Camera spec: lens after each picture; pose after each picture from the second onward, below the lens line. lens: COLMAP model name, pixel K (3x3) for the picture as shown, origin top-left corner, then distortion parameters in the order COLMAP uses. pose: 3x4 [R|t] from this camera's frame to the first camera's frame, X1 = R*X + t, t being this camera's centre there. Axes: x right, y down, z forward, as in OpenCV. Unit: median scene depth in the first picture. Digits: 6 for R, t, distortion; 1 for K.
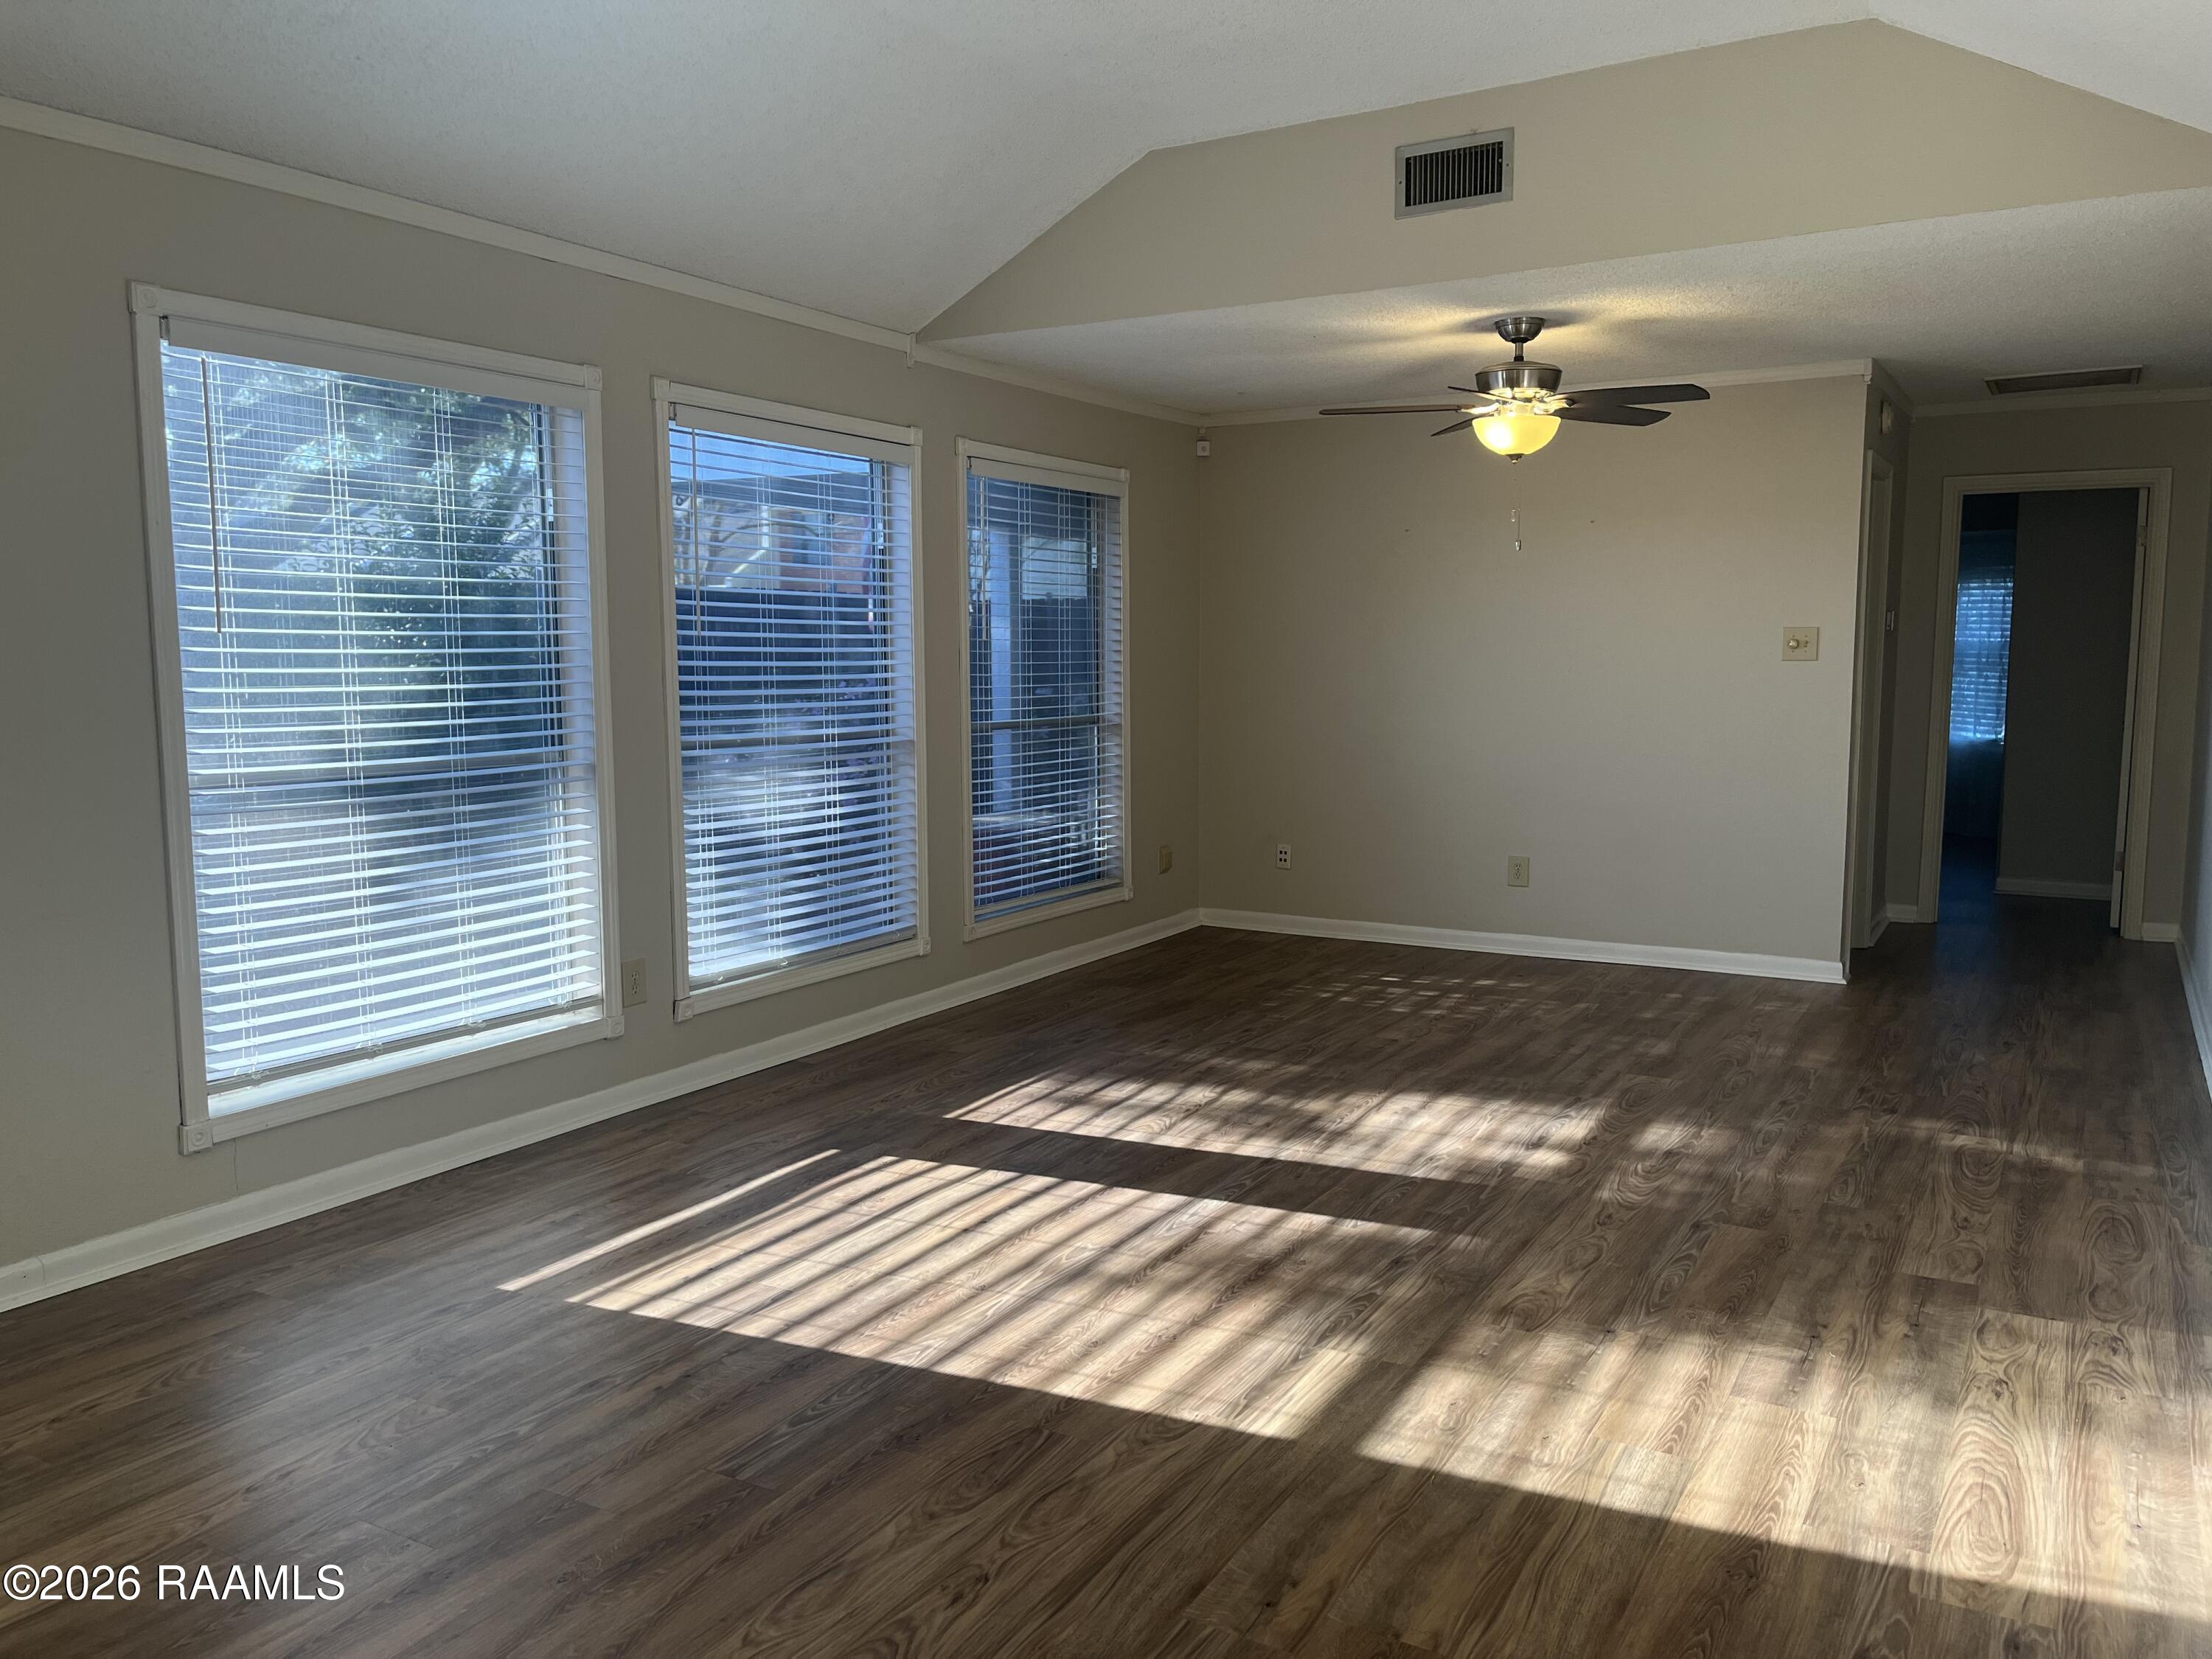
lens RADIAL K [[1669.1, 0, 1117.3], [0, 1669.1, 821.4], [0, 0, 1]] dist [0.043119, -0.010695]
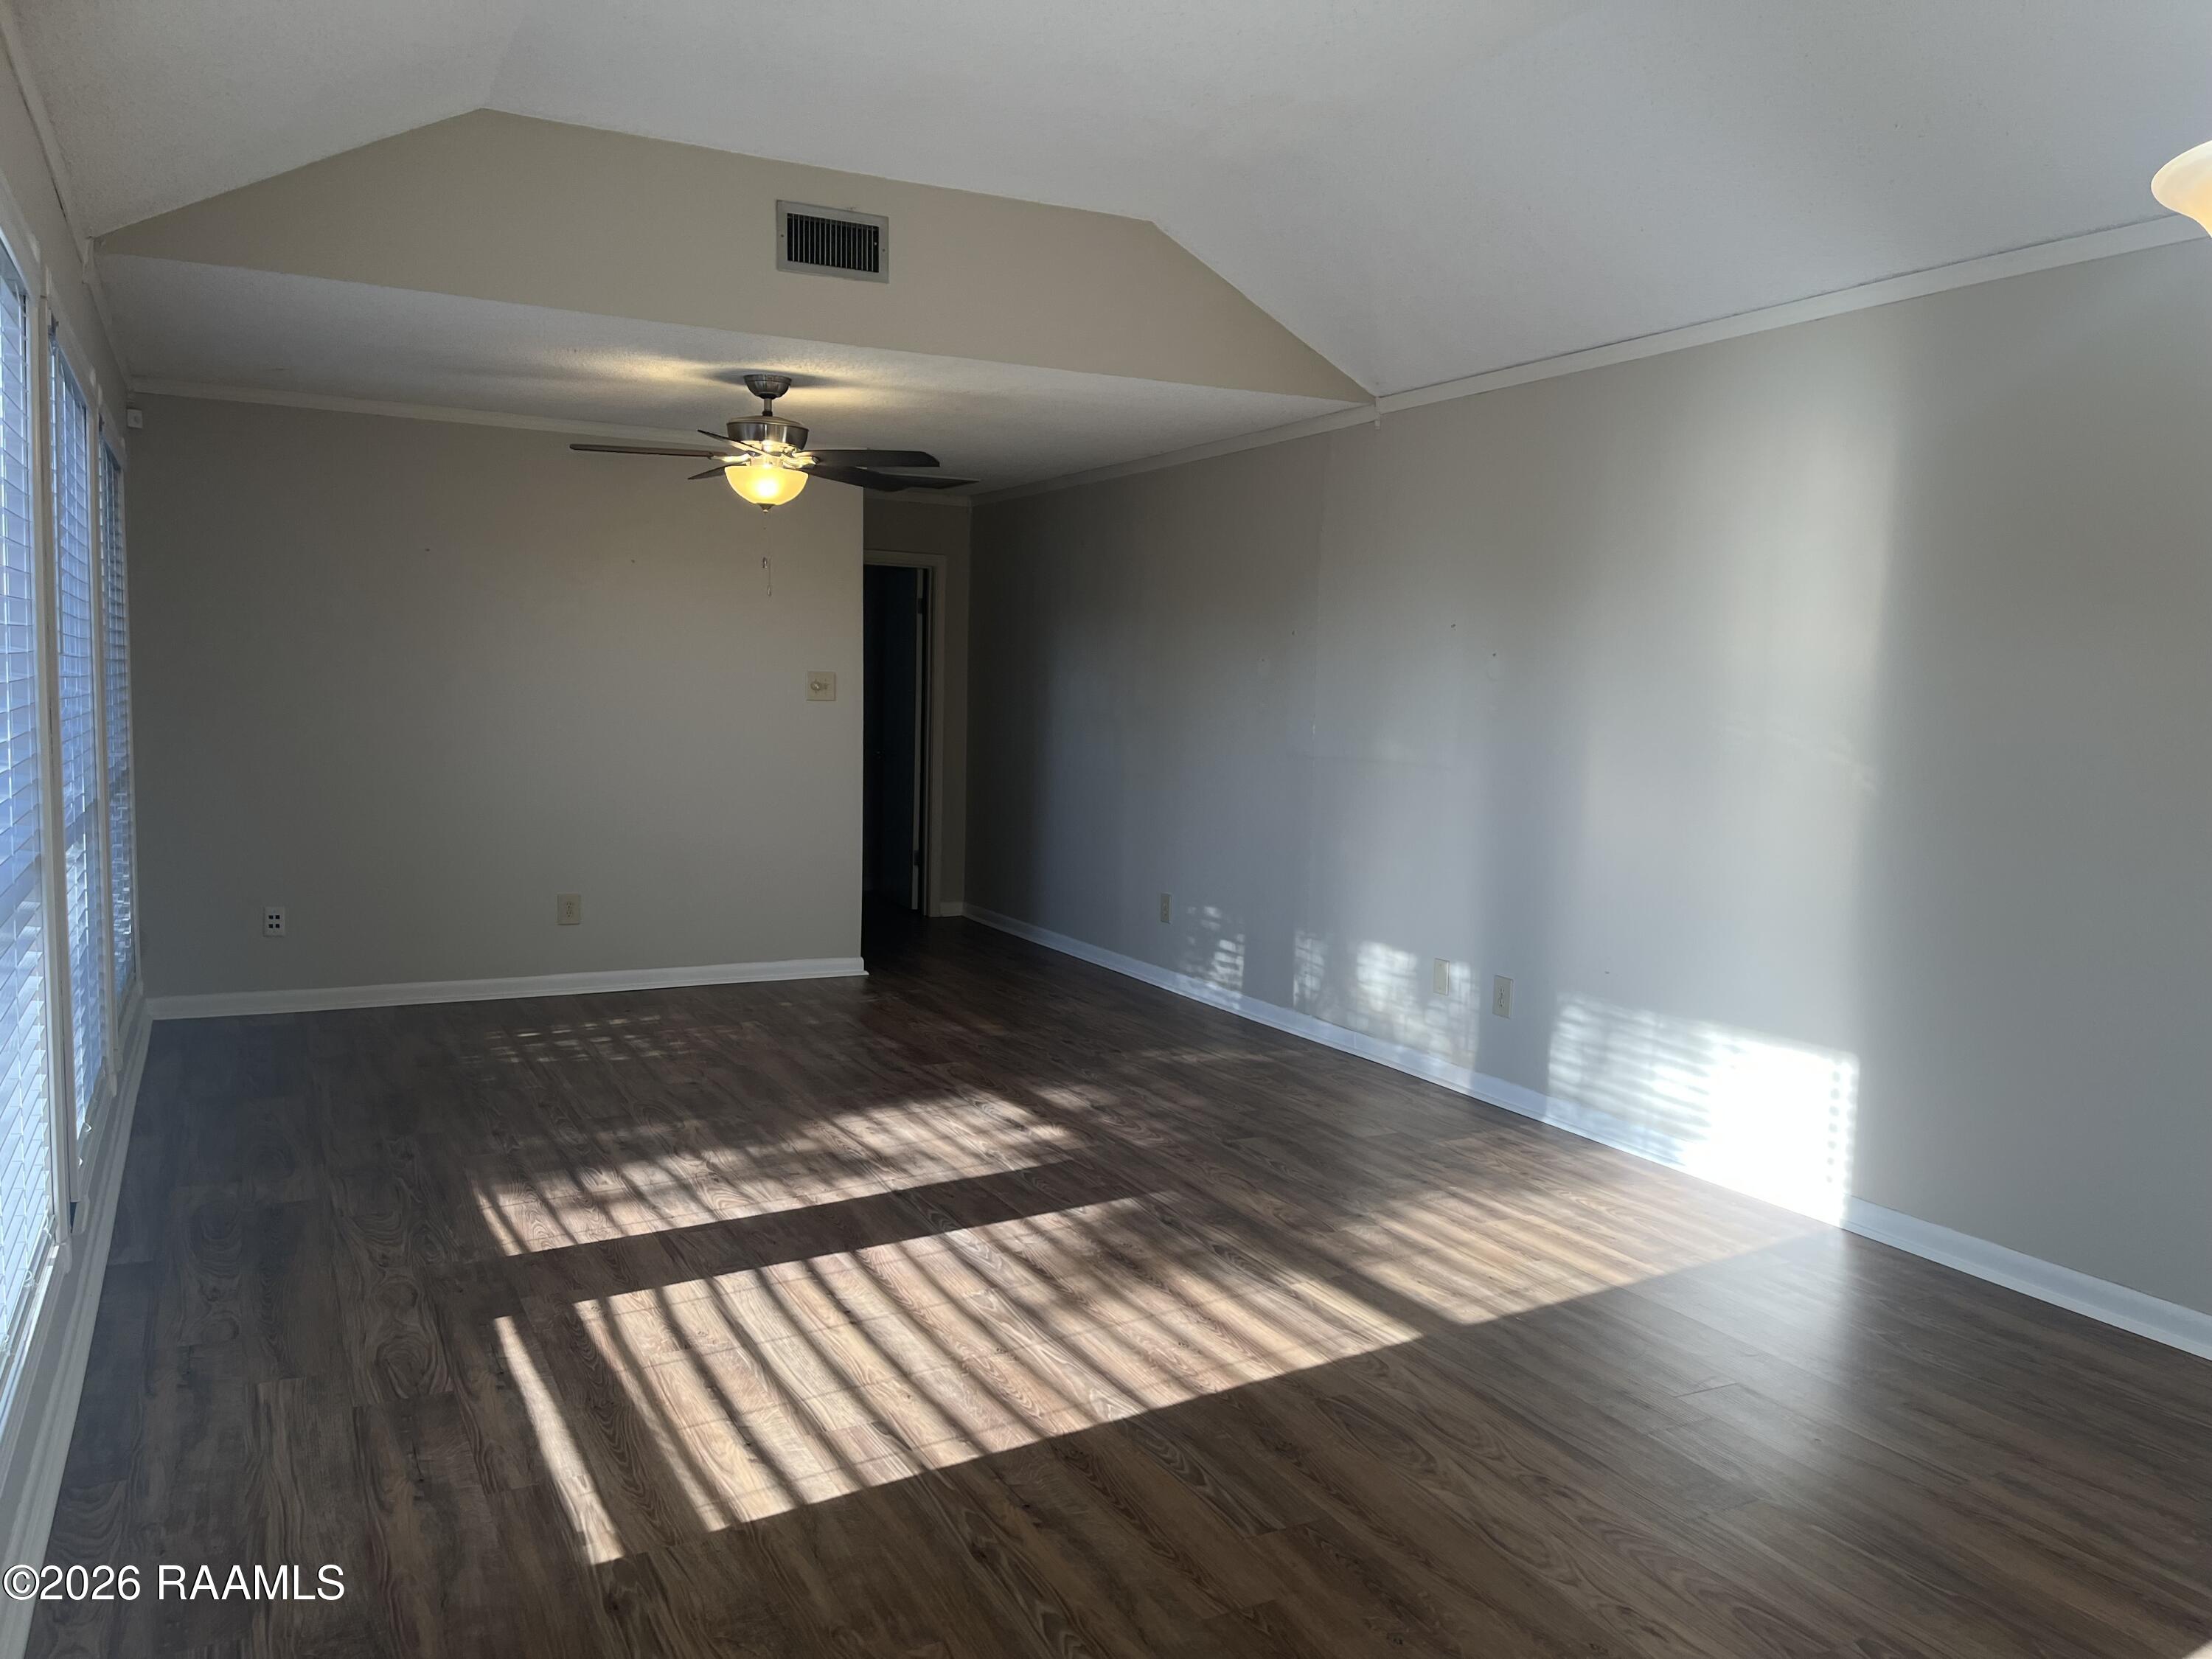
lens RADIAL K [[1669.1, 0, 1116.7], [0, 1669.1, 837.6], [0, 0, 1]] dist [0.043119, -0.010695]
pose [[0.549029, -0.065674, 0.833219, -0.709479], [0.068547, 0.997088, 0.033423, -0.040886], [-0.832988, 0.038765, 0.551932, 0.330789]]
